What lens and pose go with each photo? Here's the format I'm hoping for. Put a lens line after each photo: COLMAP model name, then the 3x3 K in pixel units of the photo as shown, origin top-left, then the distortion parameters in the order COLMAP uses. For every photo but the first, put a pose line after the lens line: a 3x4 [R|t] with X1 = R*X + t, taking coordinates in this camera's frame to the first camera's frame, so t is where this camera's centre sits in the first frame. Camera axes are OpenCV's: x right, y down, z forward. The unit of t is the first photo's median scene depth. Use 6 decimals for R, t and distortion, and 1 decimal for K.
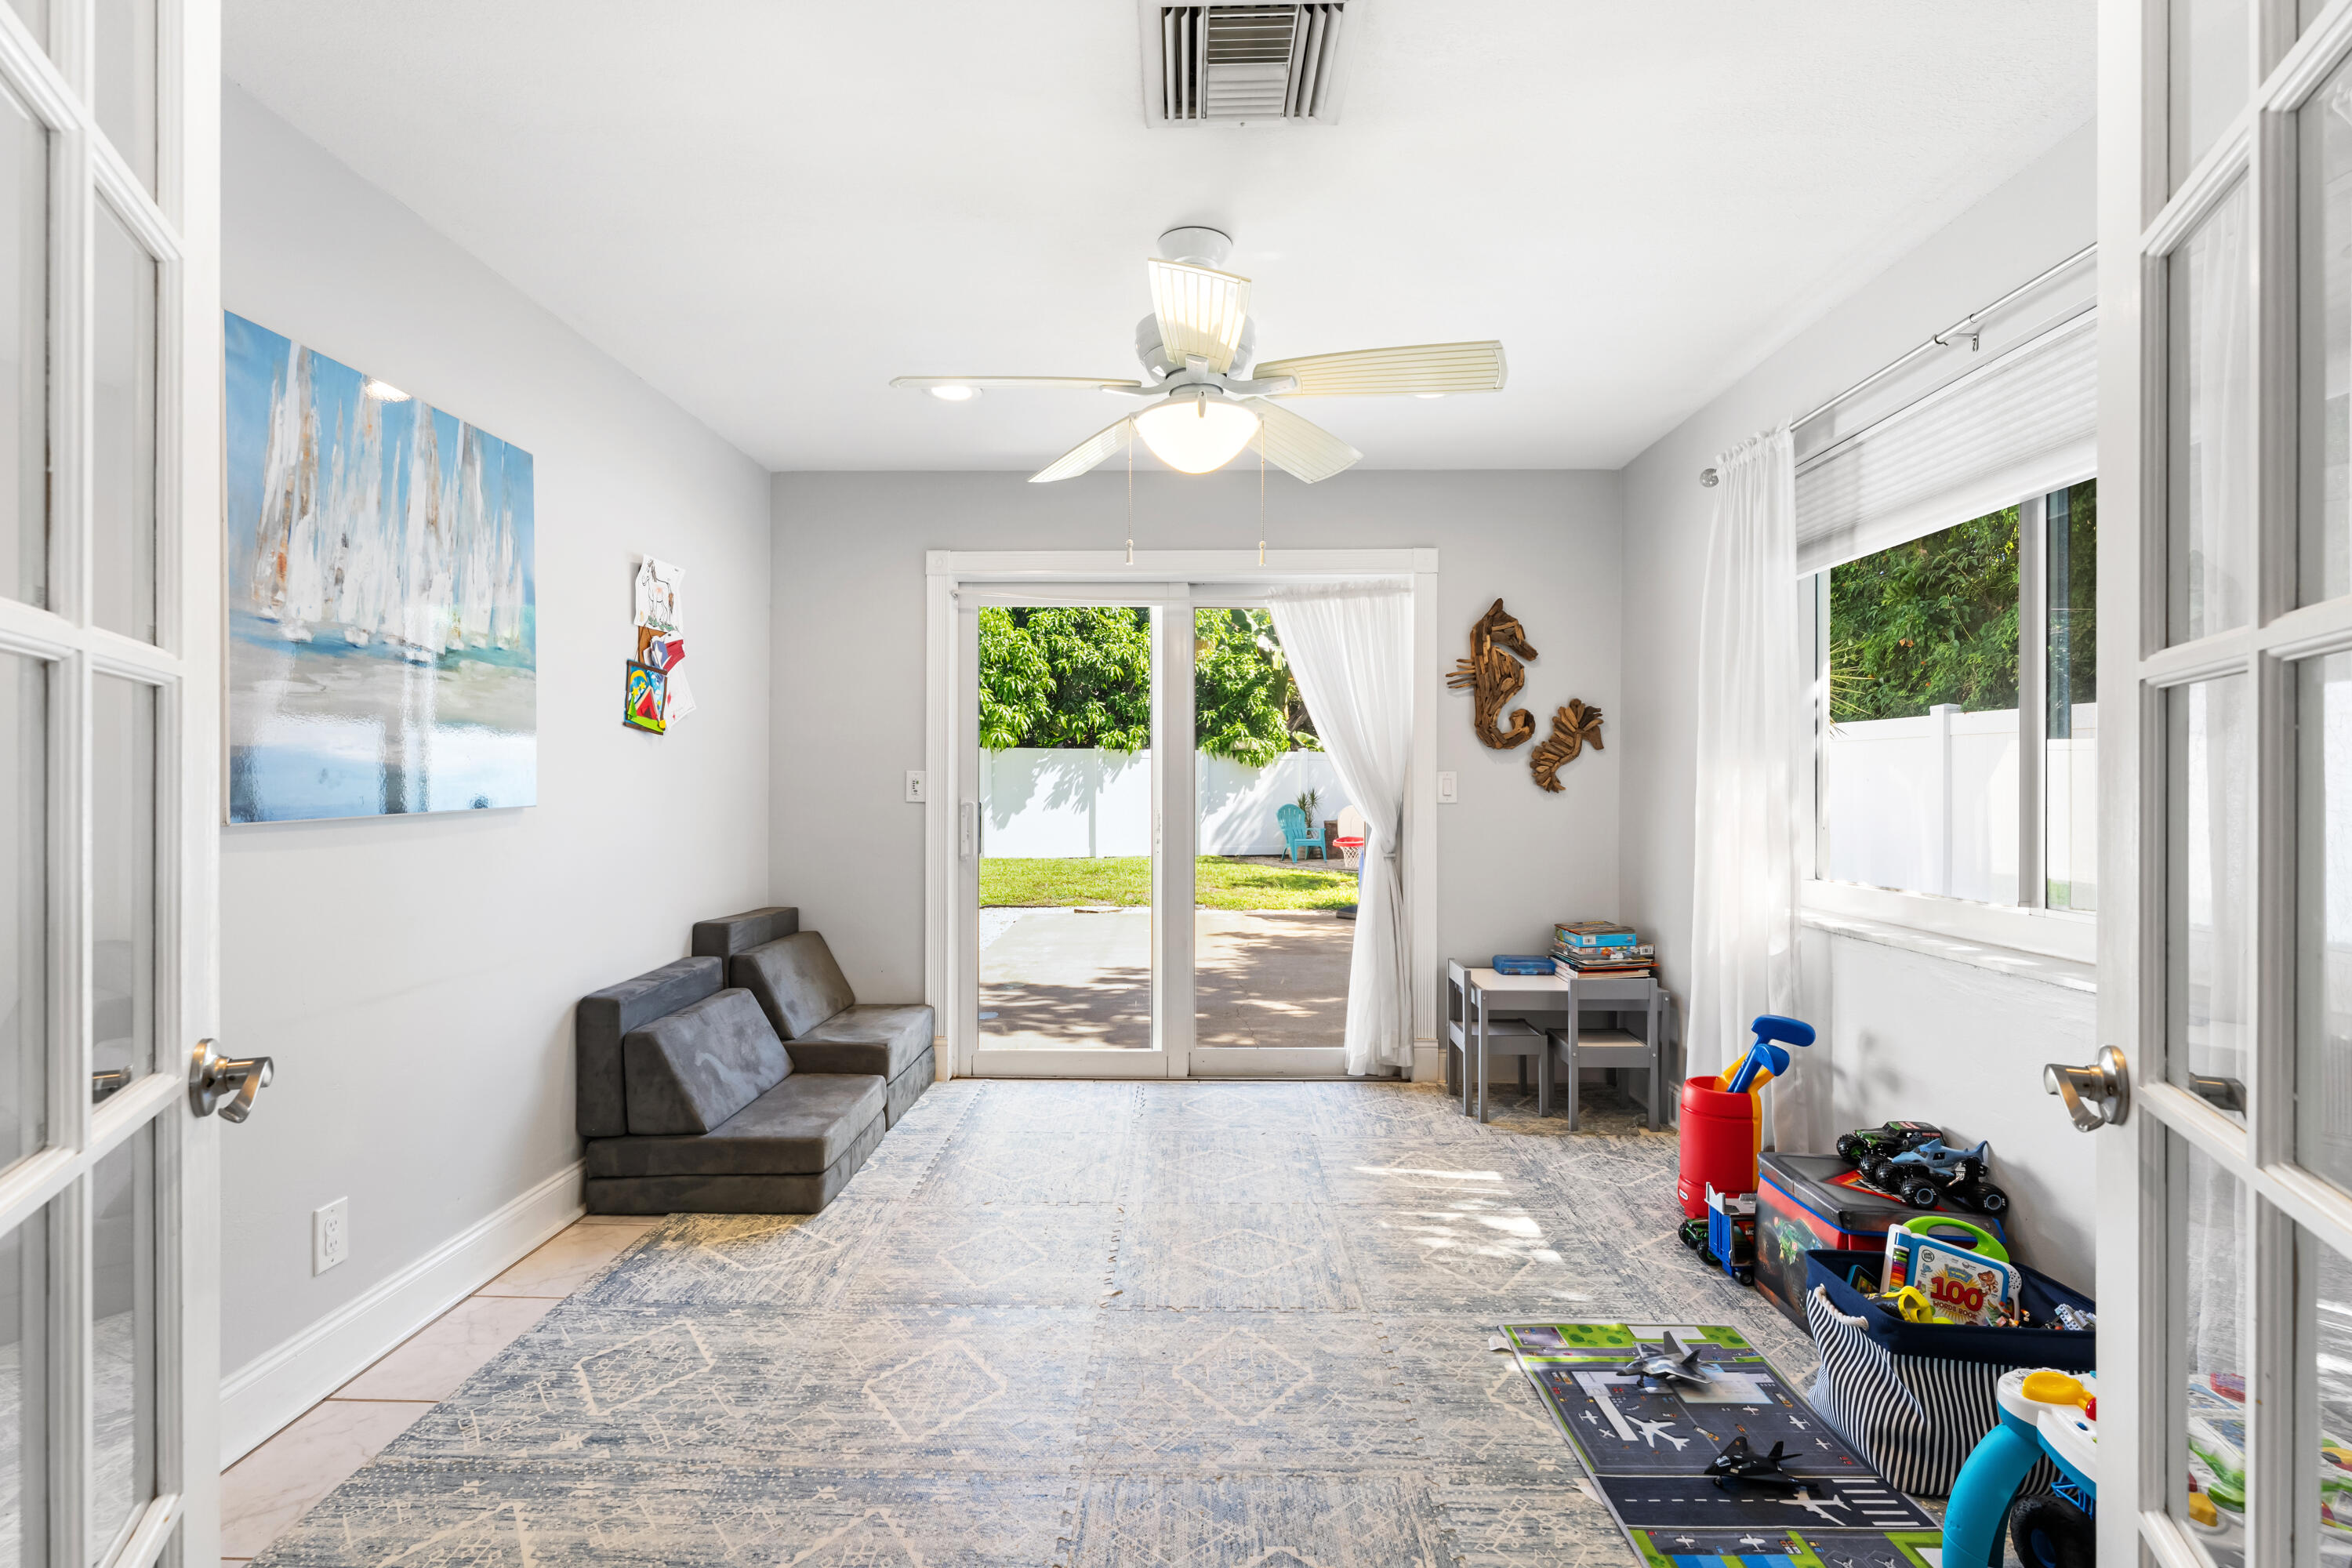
lens RADIAL K [[1093.6, 0, 1175.6], [0, 1093.6, 744.1], [0, 0, 1]] dist [0.002056, 0.000072]
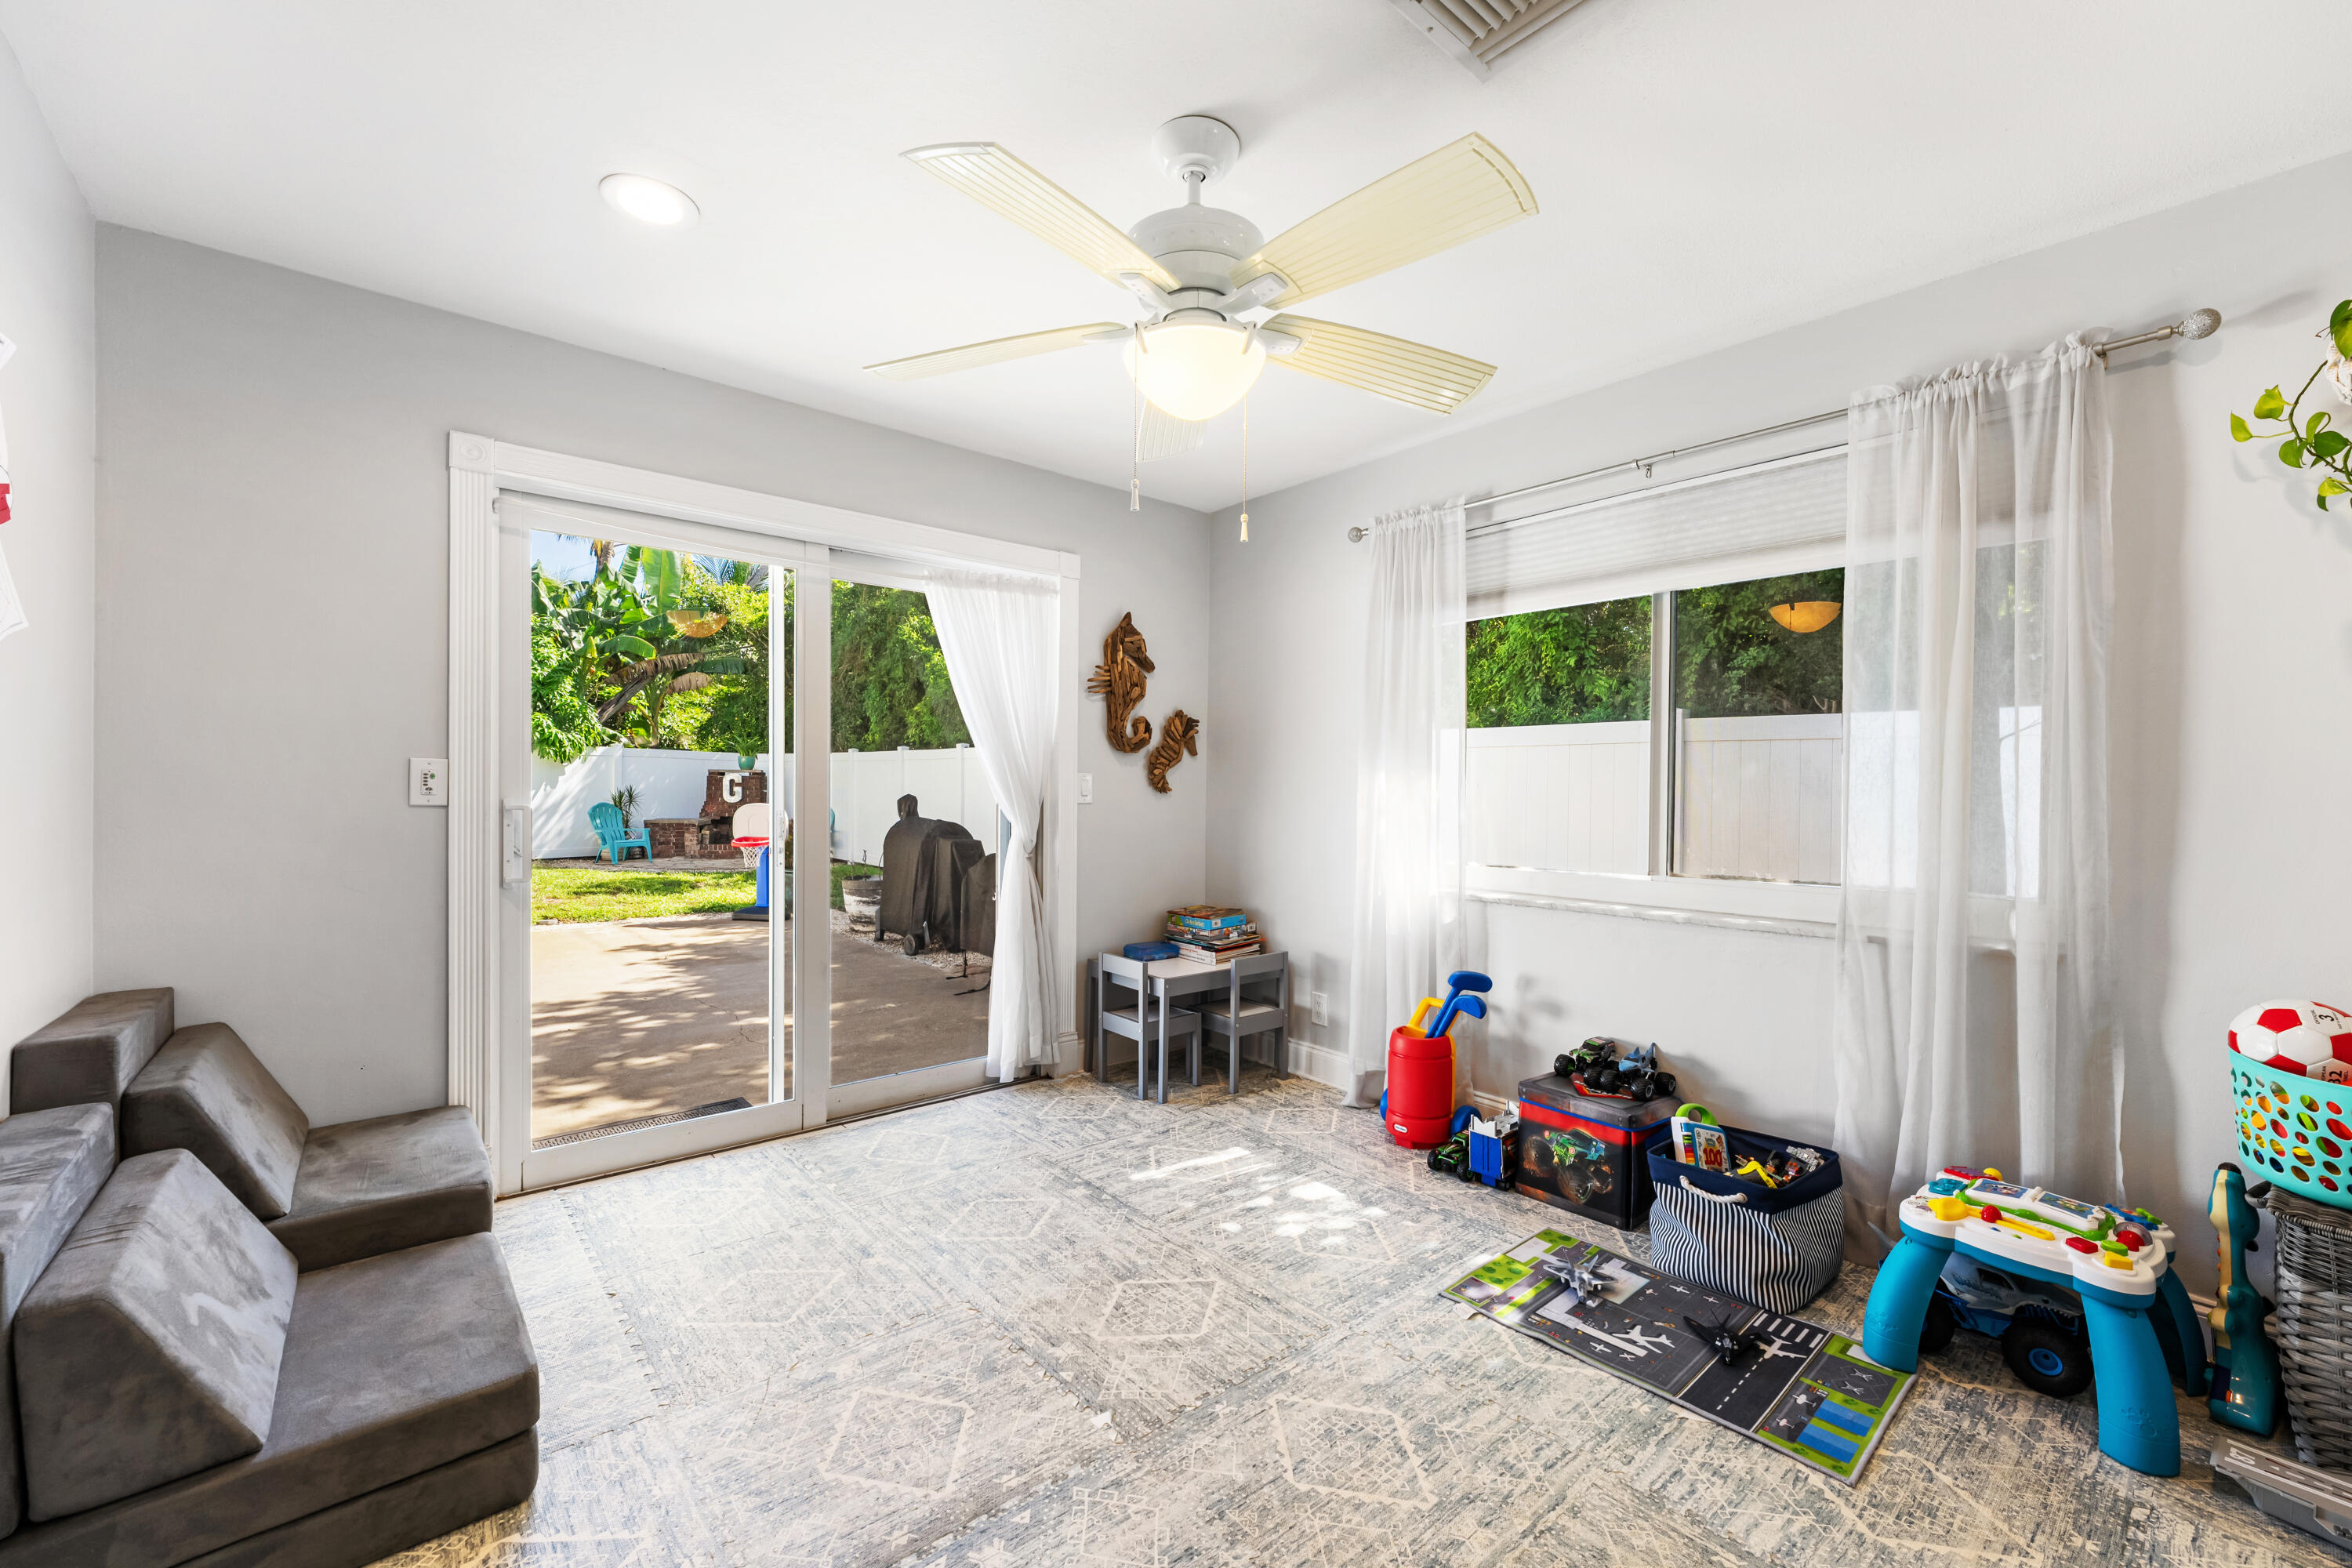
lens RADIAL K [[949.6, 0, 1171.0], [0, 949.6, 773.9], [0, 0, 1]] dist [-0.000546, -0.000238]
pose [[0.746919, 0.015516, 0.664734, -0.316376], [-0.033255, 0.999348, 0.014039, 0.011747], [-0.664083, -0.032592, 0.746949, 0.299001]]
